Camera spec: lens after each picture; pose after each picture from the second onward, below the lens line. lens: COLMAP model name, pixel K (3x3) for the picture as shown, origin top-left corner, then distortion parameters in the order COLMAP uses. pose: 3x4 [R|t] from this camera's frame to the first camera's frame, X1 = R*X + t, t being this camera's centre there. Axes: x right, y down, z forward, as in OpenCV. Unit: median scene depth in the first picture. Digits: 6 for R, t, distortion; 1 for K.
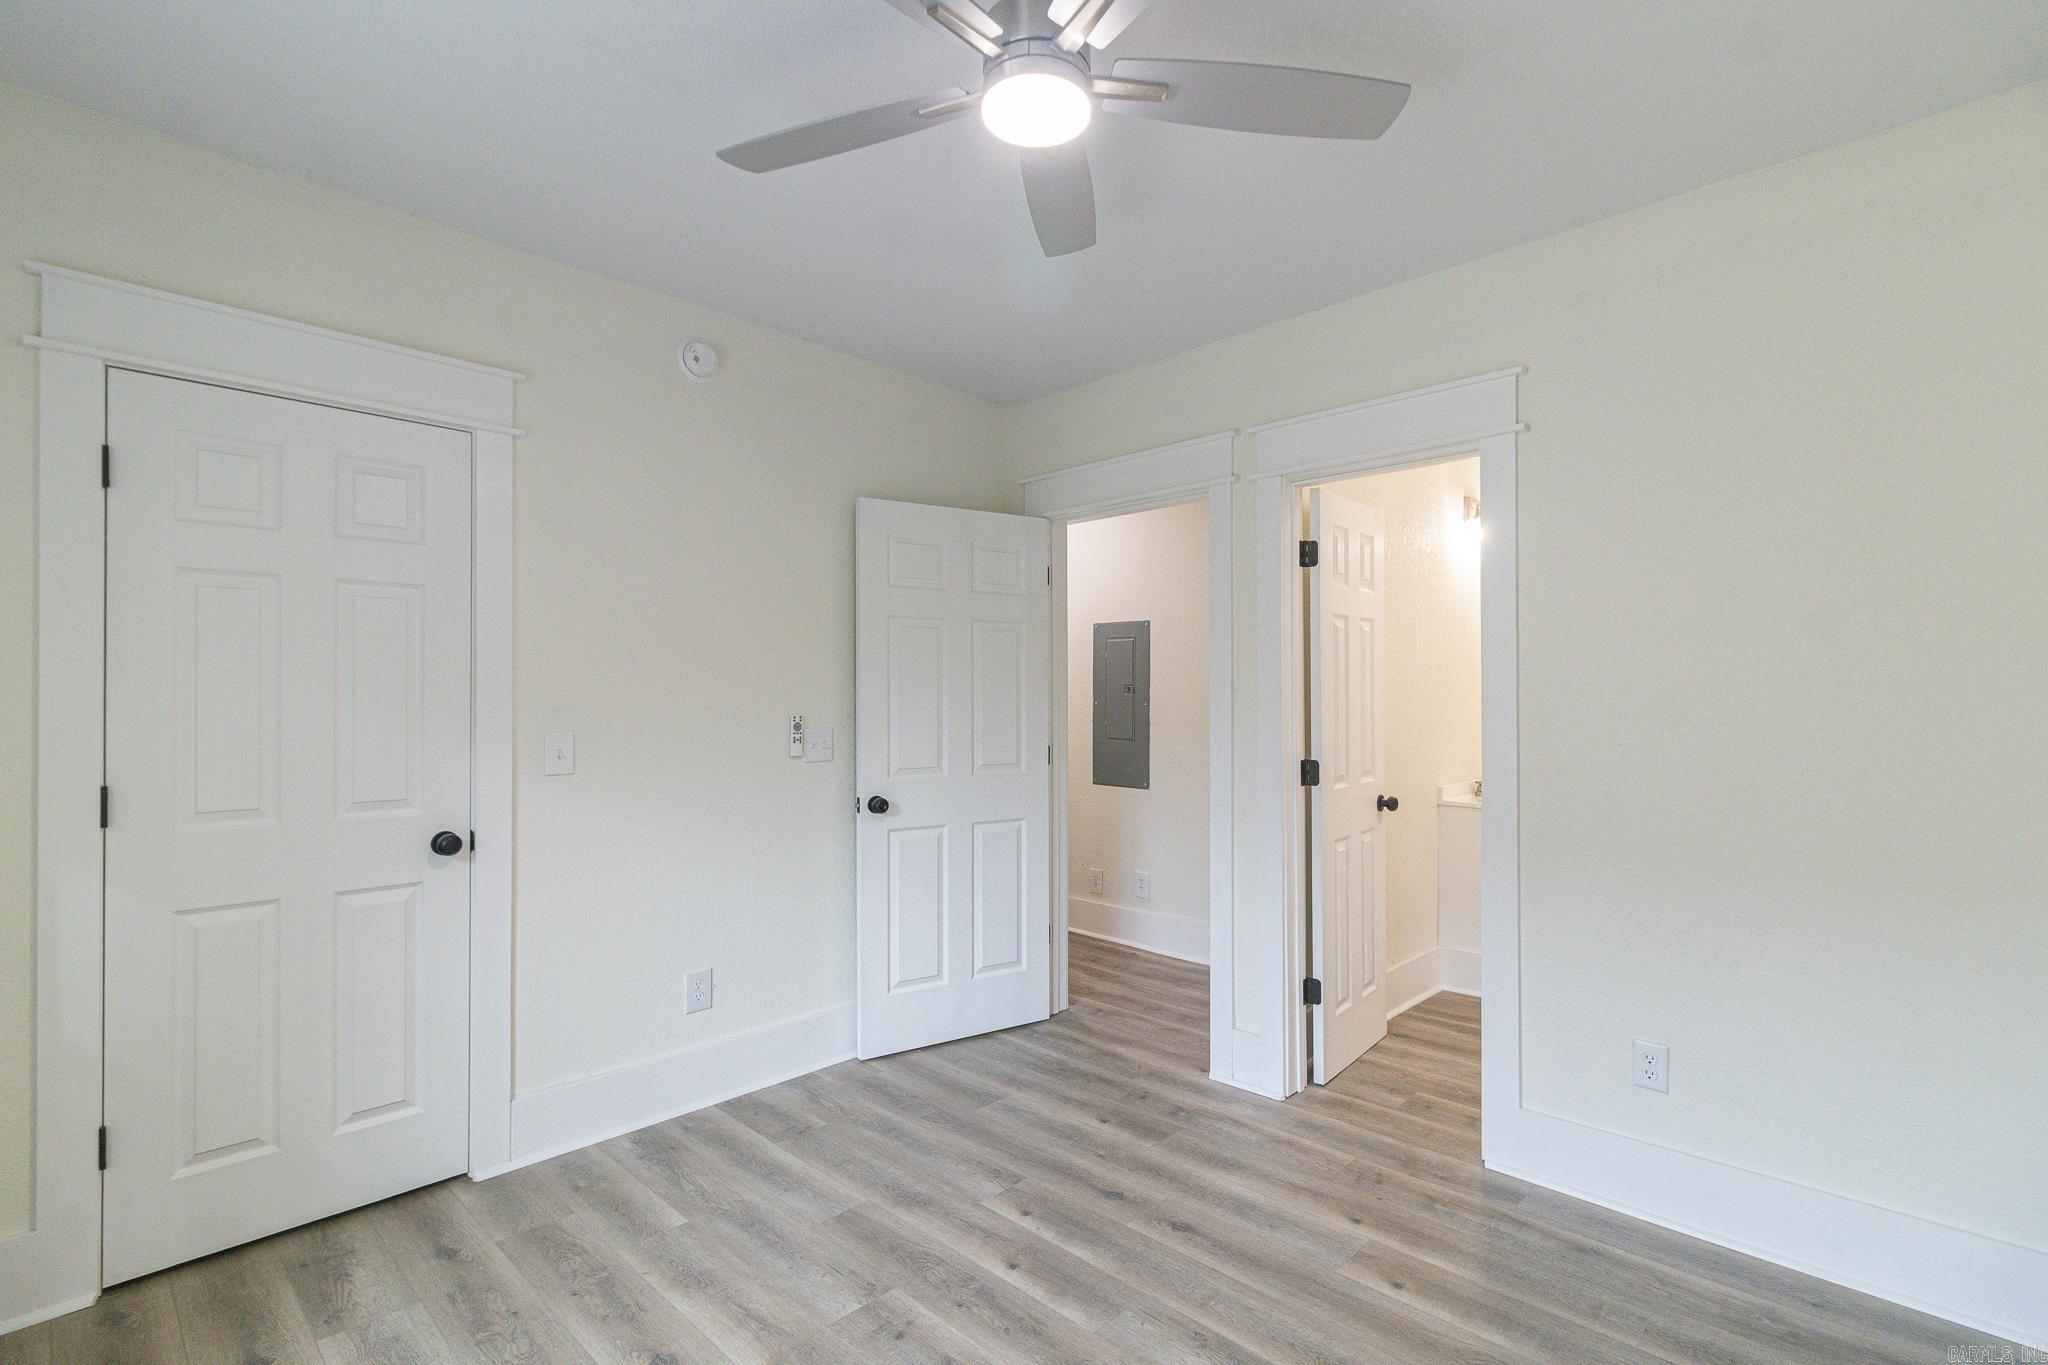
lens RADIAL K [[943.7, 0, 1018.5], [0, 943.7, 692.3], [0, 0, 1]] dist [0.007101, -0.000094]
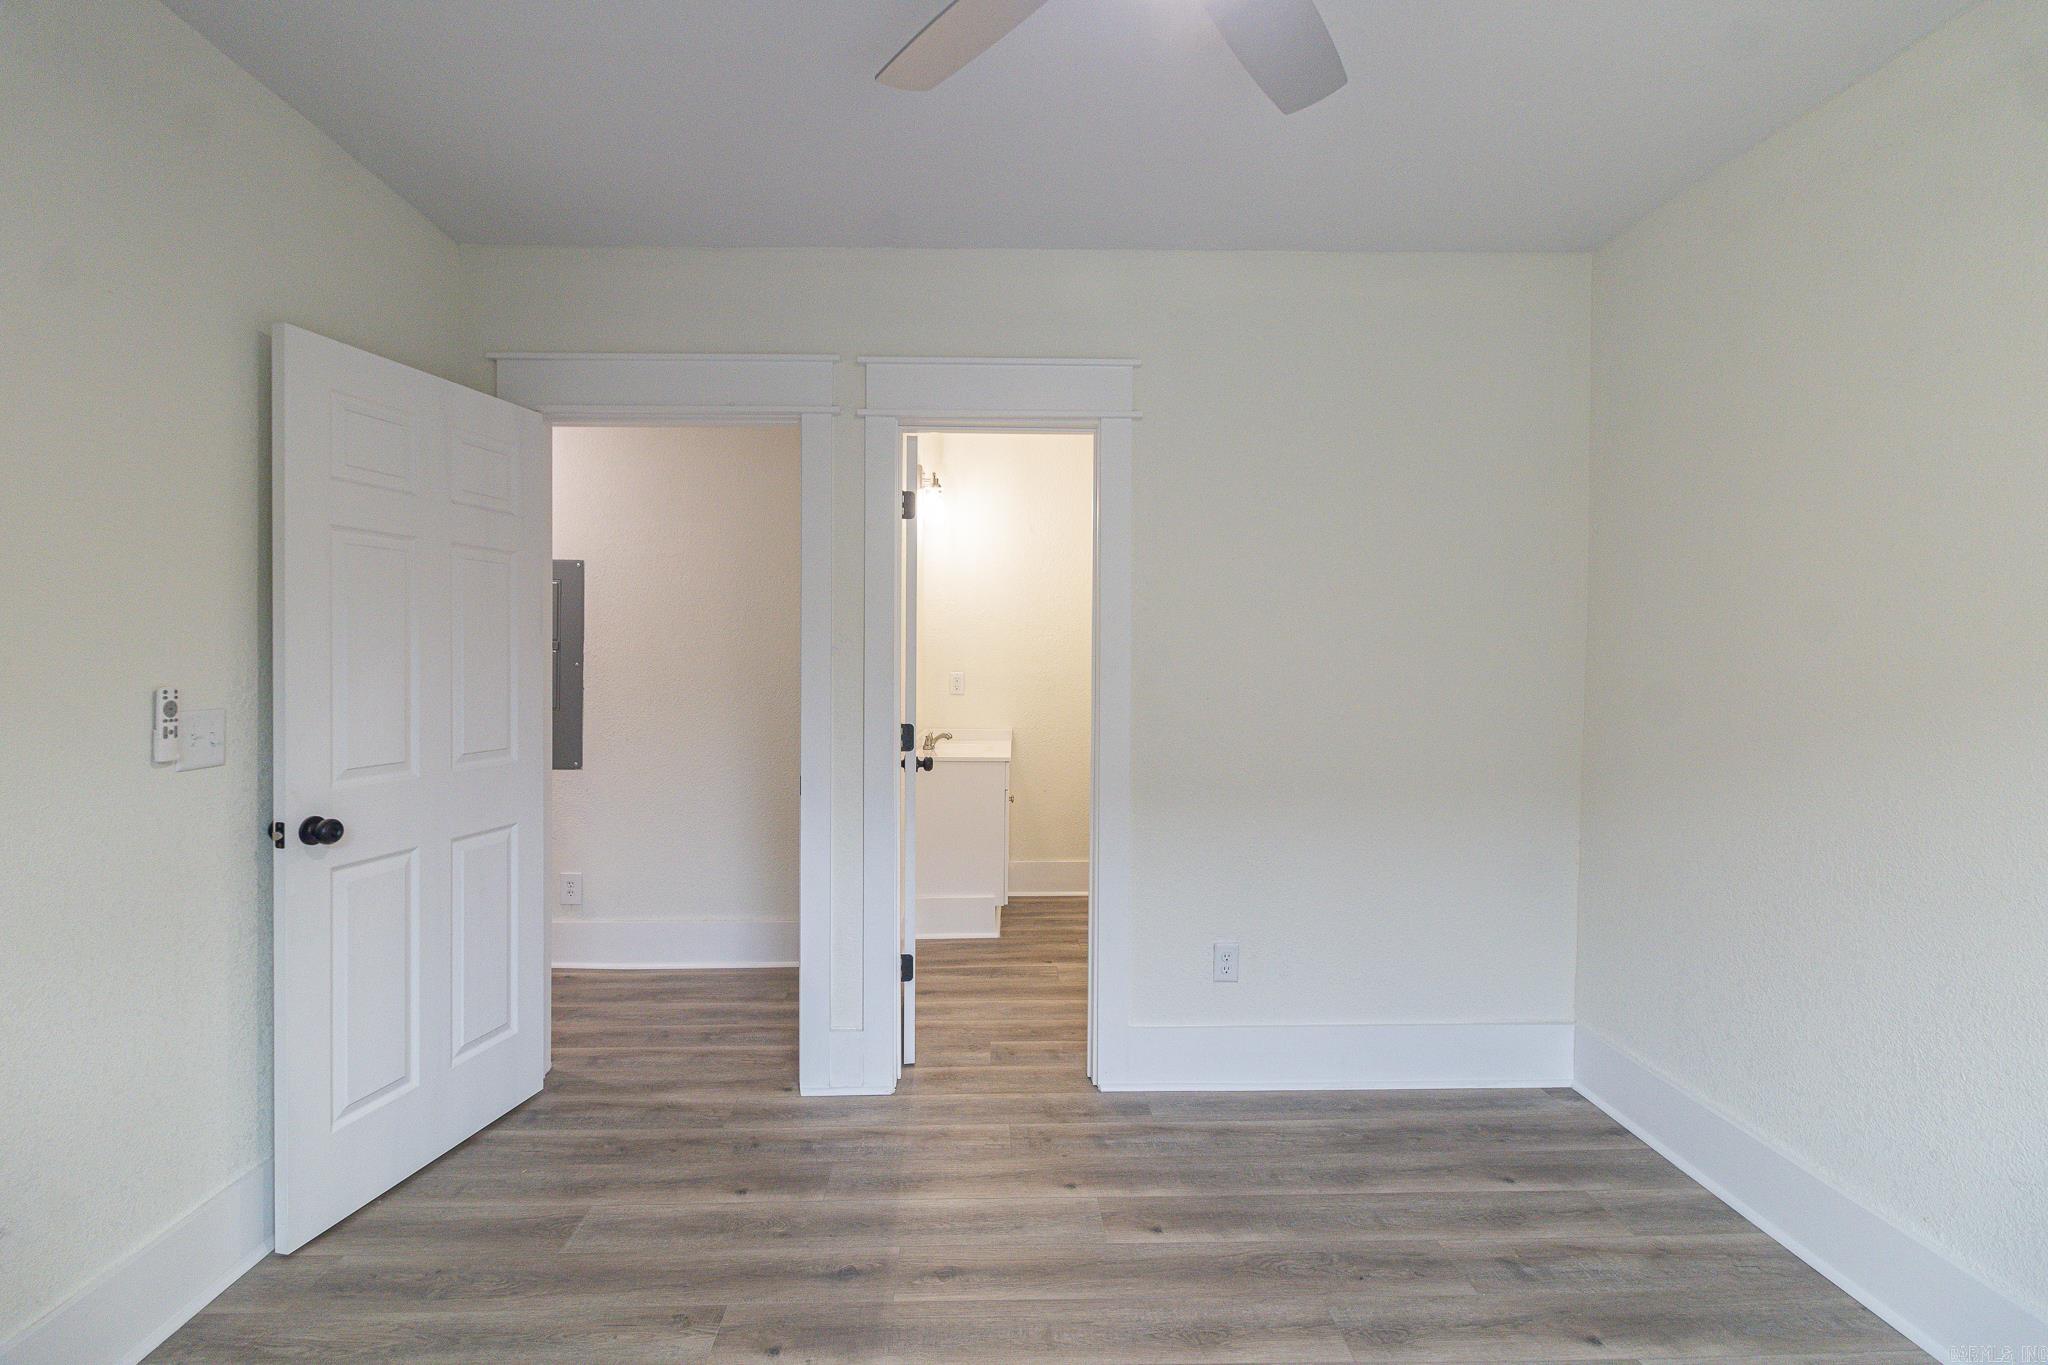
lens RADIAL K [[953.4, 0, 1032.3], [0, 953.4, 659.7], [0, 0, 1]] dist [0.000833, -0.000076]
pose [[0.696538, 0.001051, 0.717519, -0.299962], [-0.009037, 0.999932, 0.007308, -0.001149], [-0.717463, -0.011575, 0.696501, 0.258618]]
